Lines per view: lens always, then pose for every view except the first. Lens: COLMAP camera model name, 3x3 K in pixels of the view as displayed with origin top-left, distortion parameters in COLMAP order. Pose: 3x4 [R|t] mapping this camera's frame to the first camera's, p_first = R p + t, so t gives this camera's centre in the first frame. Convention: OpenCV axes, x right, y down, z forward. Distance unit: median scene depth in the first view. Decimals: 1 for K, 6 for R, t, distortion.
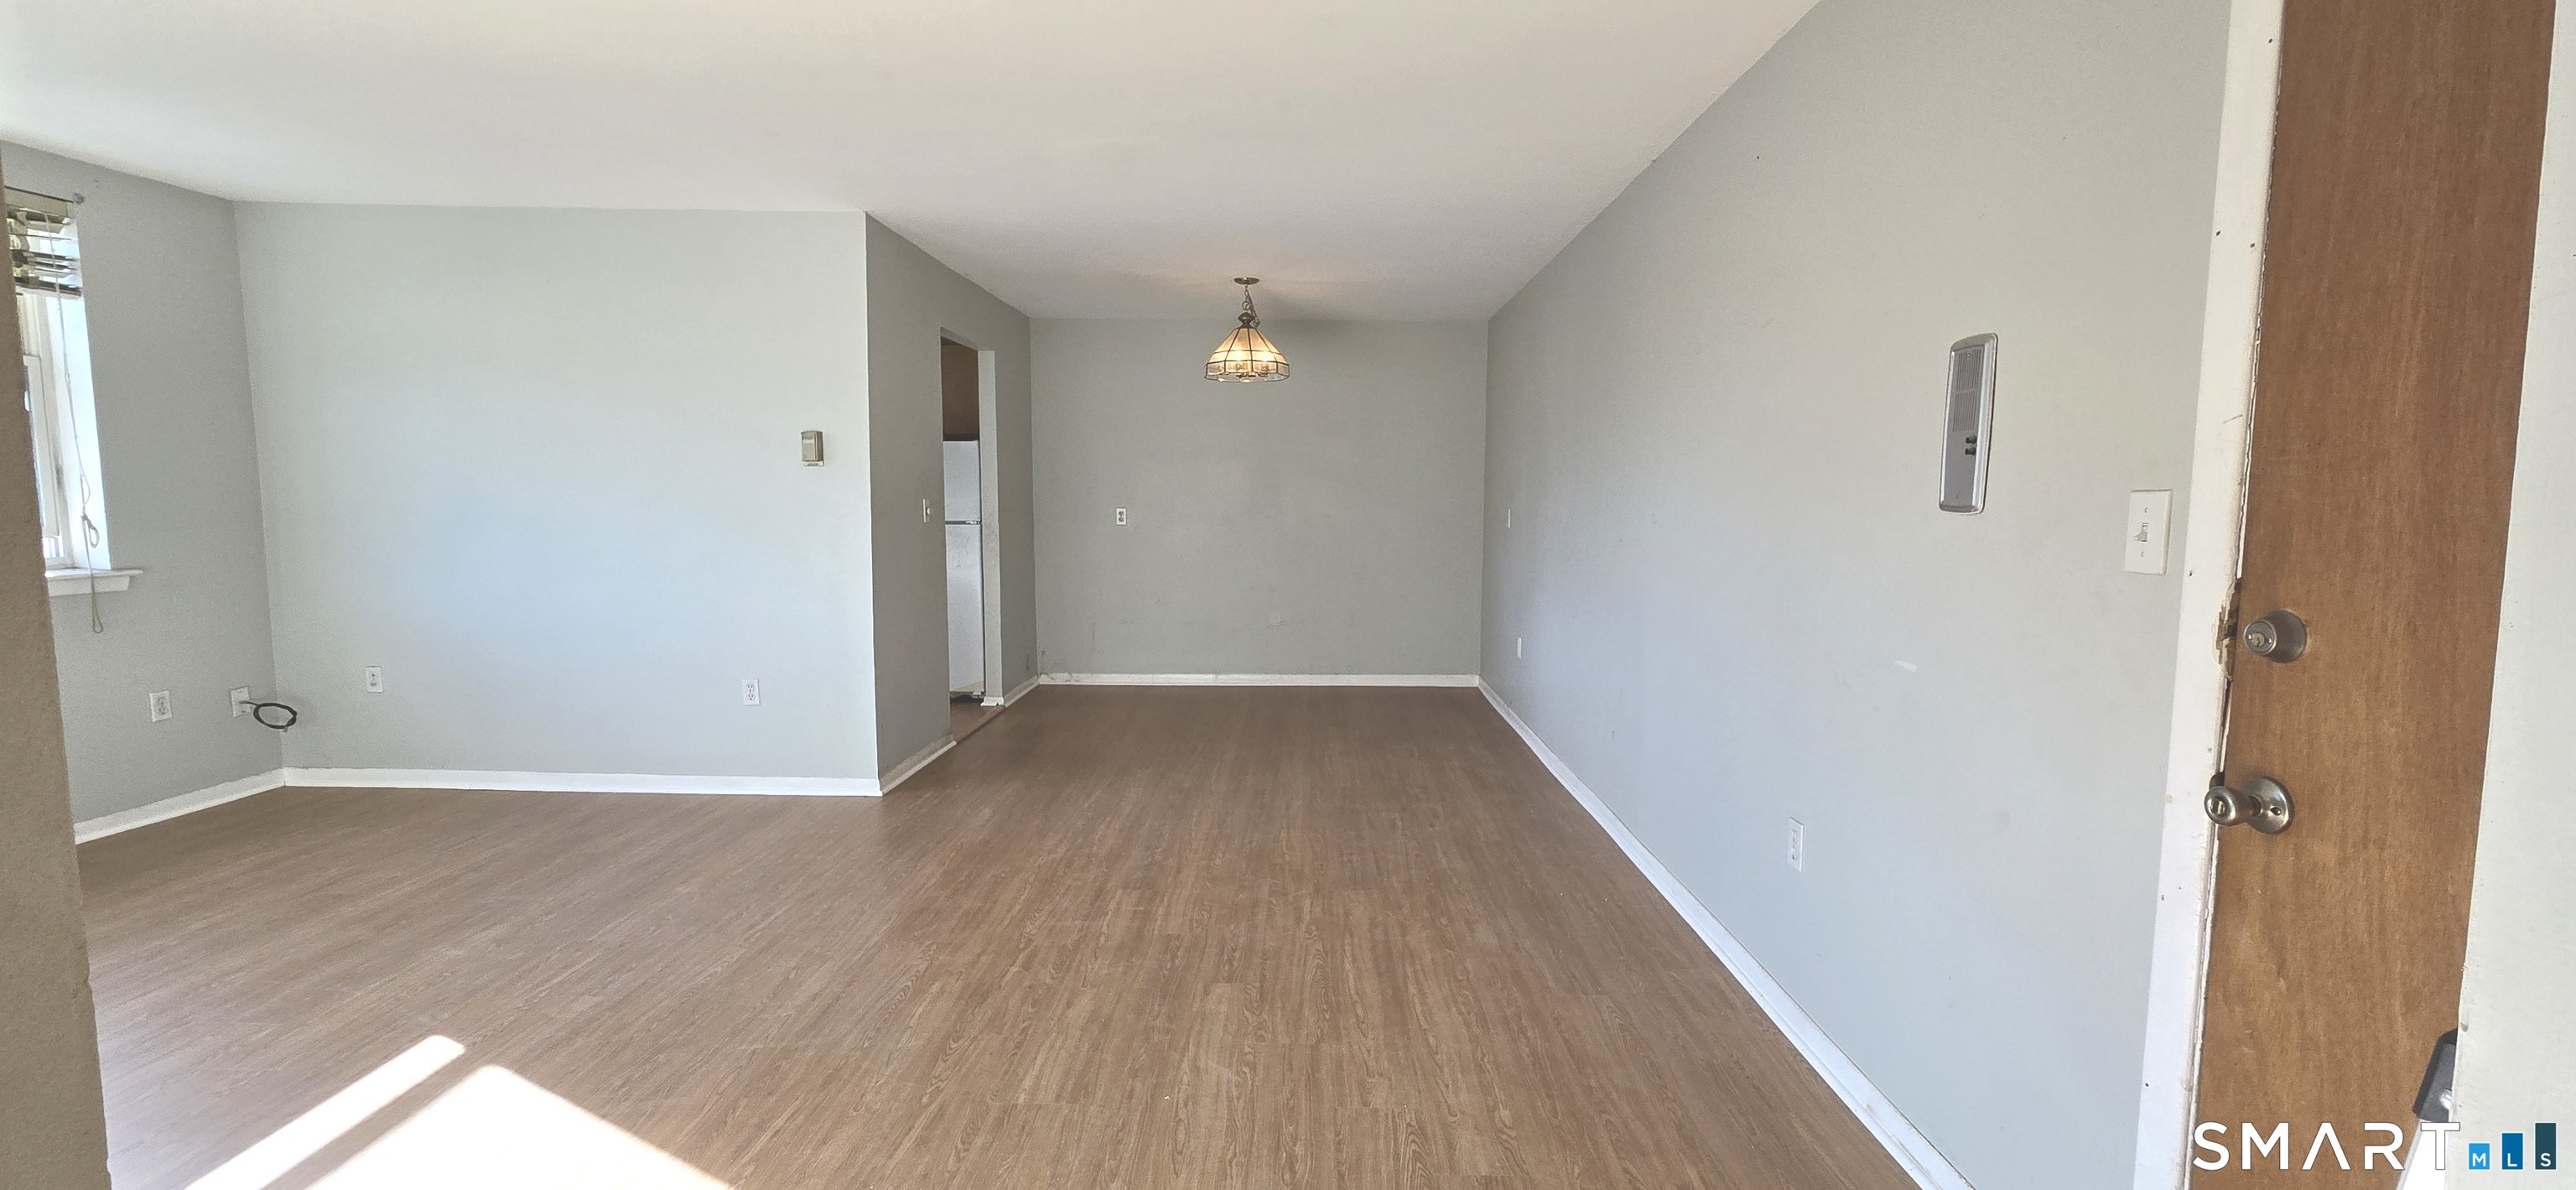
lens RADIAL K [[1068.1, 0, 1288.3], [0, 1068.1, 589.3], [0, 0, 1]] dist [0.003532, 0.000058]
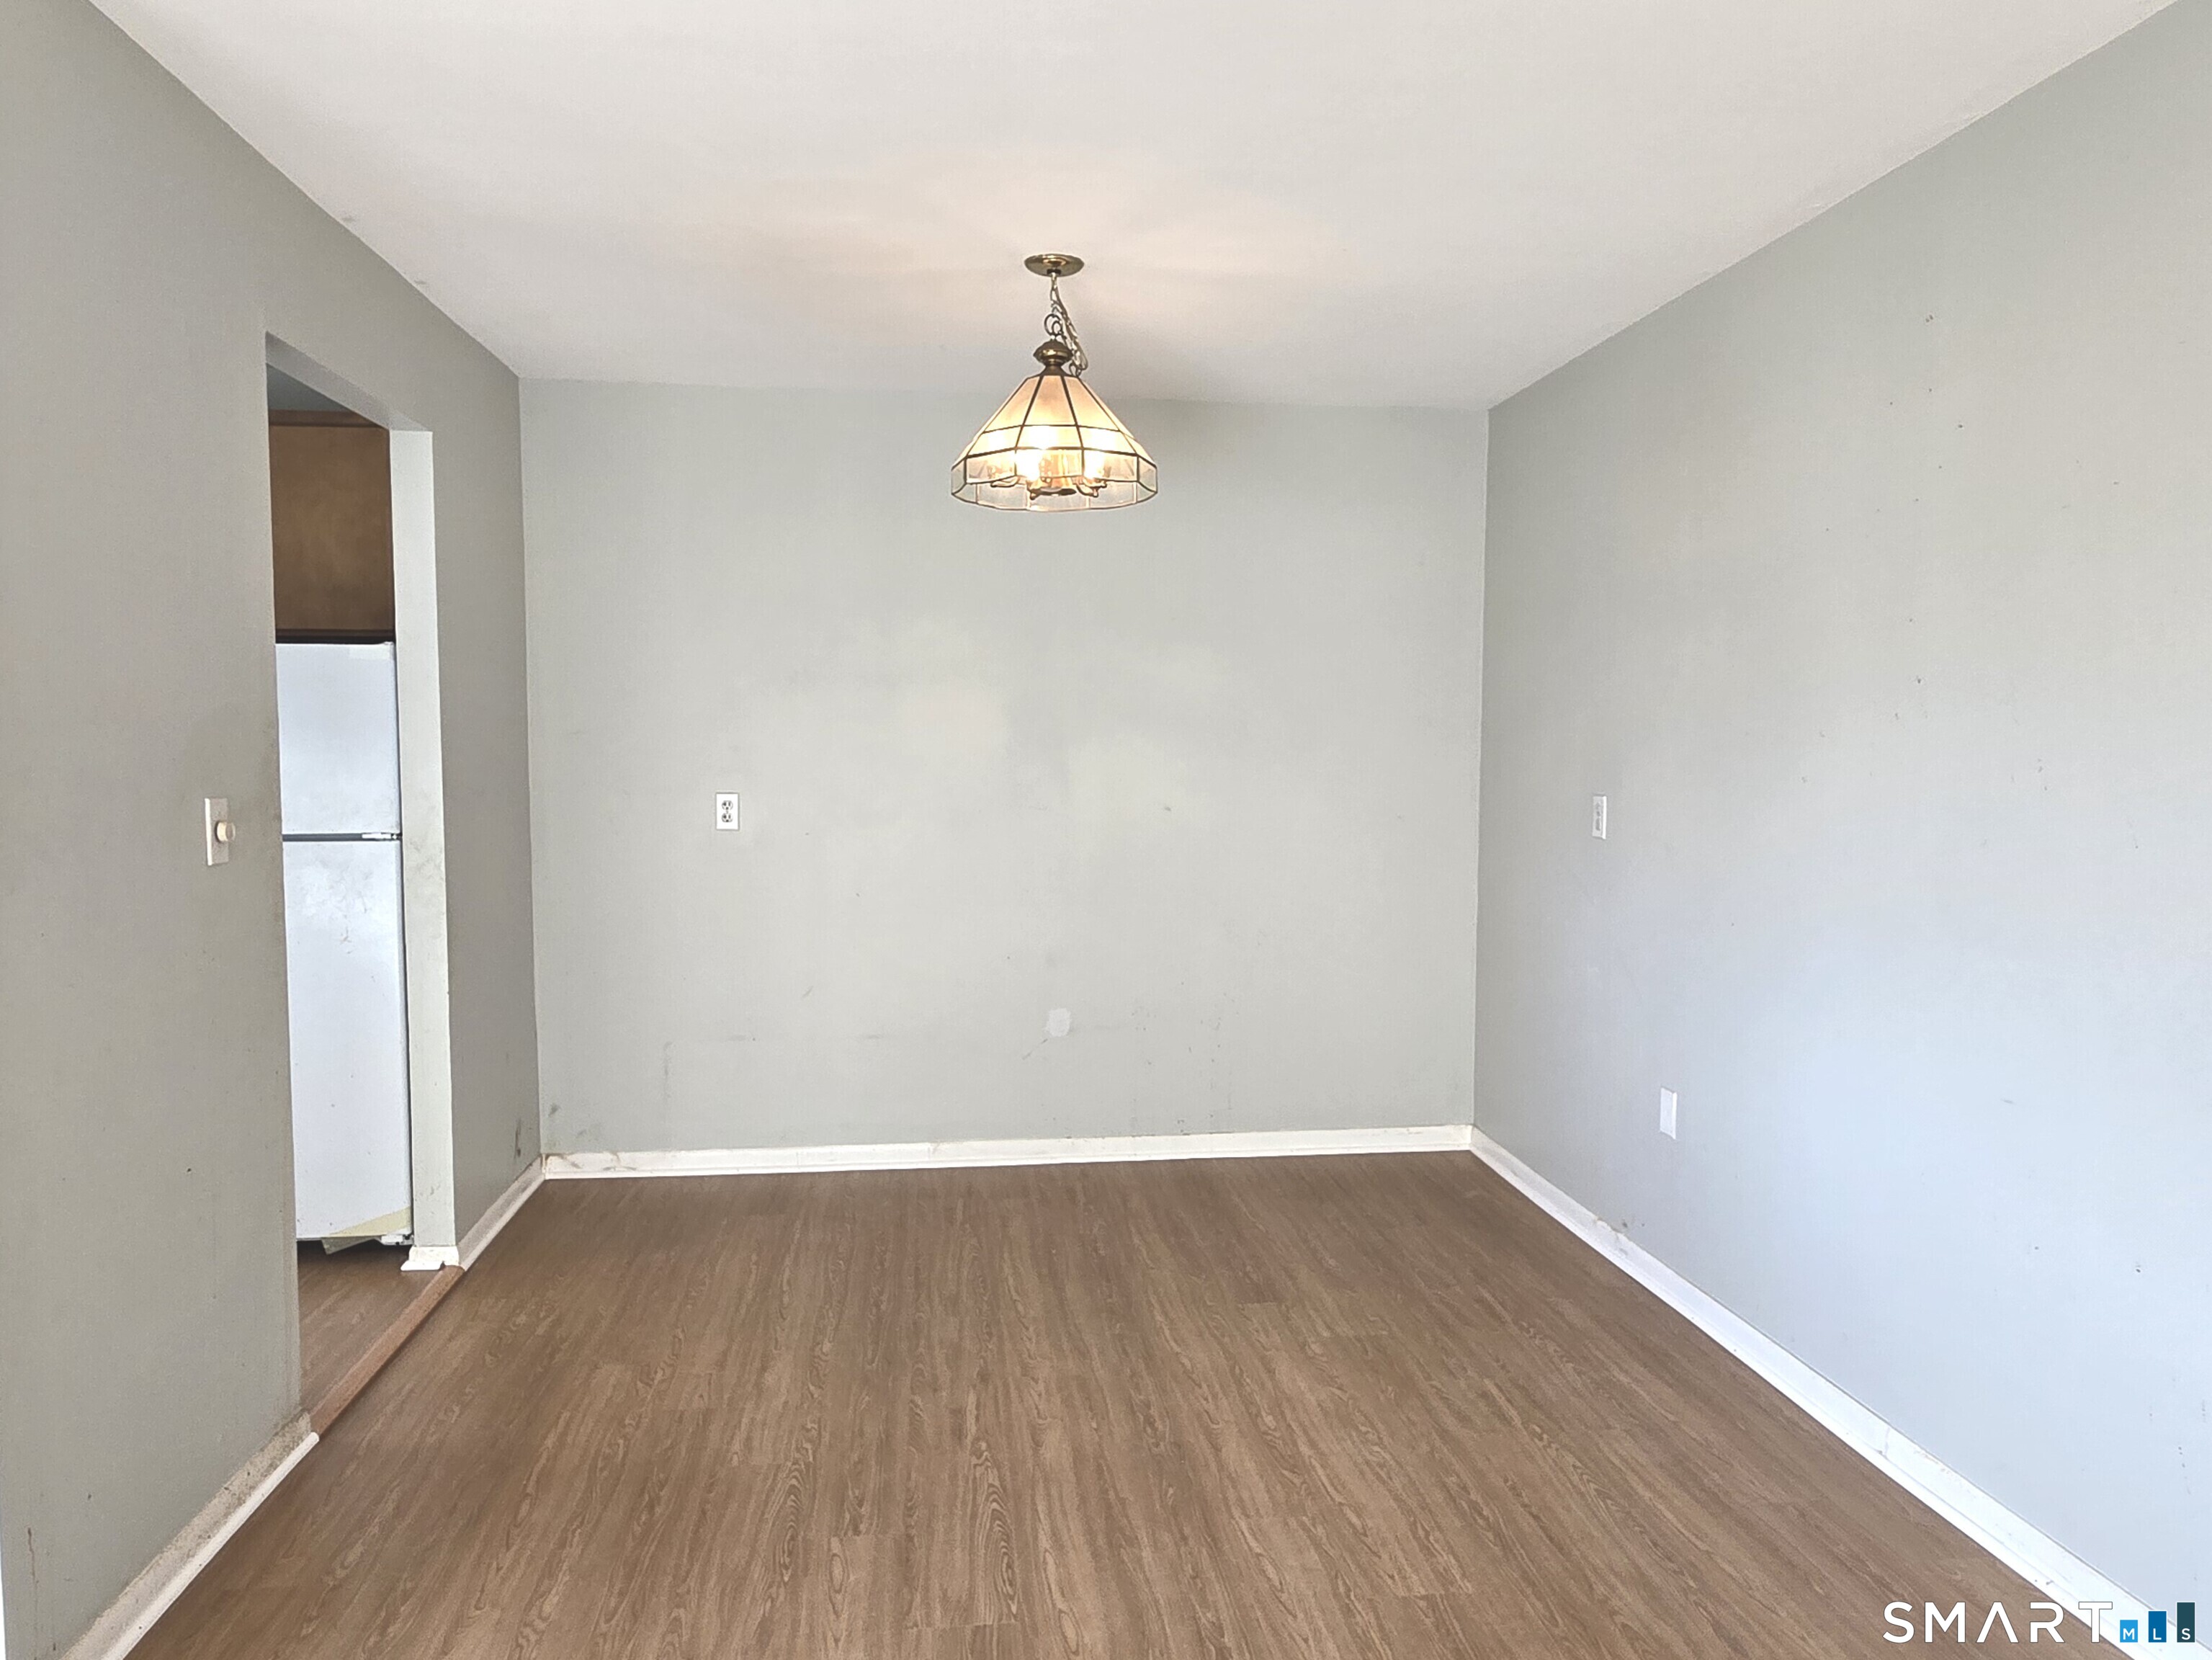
lens RADIAL K [[1527.6, 0, 1097.5], [0, 1527.6, 839.3], [0, 0, 1]] dist [0.037375, 0.004373]
pose [[0.992679, -0.012752, 0.120105, -0.087917], [0.015509, 0.999637, -0.022052, -0.044751], [-0.119781, 0.023754, 0.992516, 0.366038]]
